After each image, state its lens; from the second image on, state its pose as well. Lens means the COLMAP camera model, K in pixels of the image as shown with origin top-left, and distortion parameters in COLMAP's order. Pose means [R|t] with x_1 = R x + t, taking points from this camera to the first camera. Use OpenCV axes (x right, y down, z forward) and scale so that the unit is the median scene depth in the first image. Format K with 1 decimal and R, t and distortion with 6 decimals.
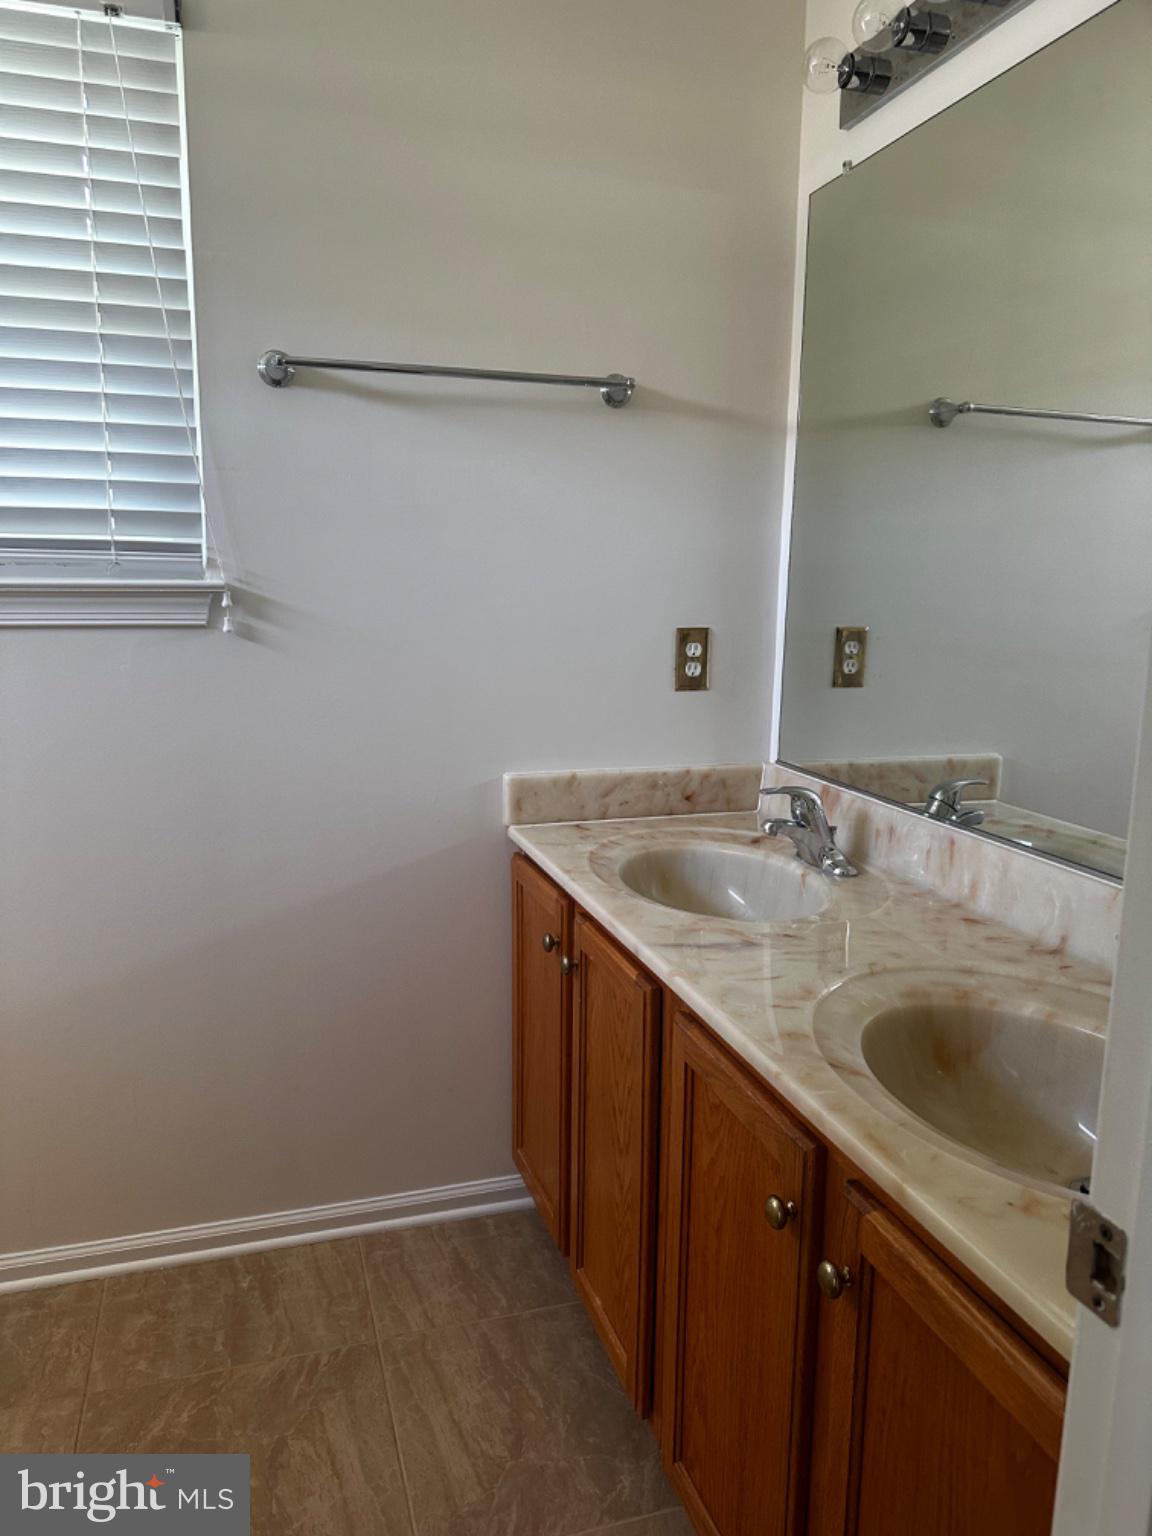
lens RADIAL K [[1087.5, 0, 569.0], [0, 1087.5, 772.6], [0, 0, 1]] dist [0.035372, -0.038981]
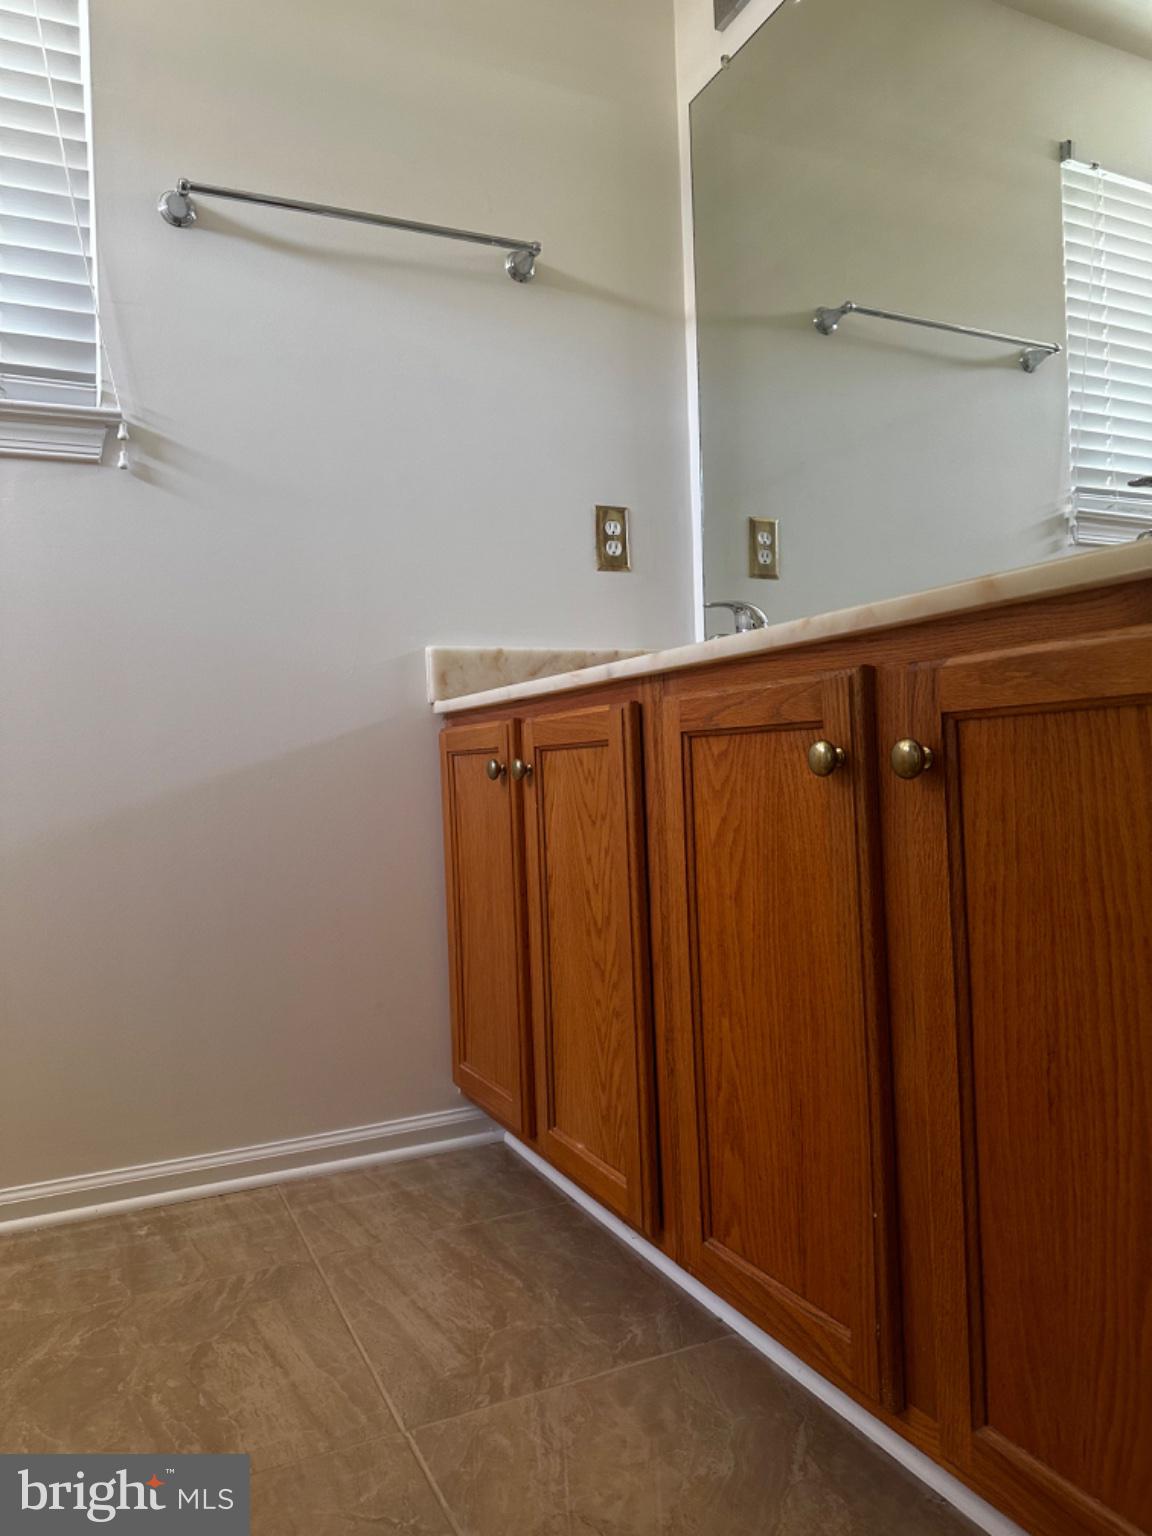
lens RADIAL K [[1087.5, 0, 568.8], [0, 1087.5, 757.3], [0, 0, 1]] dist [0.035372, -0.038981]
pose [[0.990556, -0.048165, 0.128372, -0.072034], [0.070696, 0.981632, -0.177205, 0.309850], [-0.117479, 0.184606, 0.975766, 0.098745]]
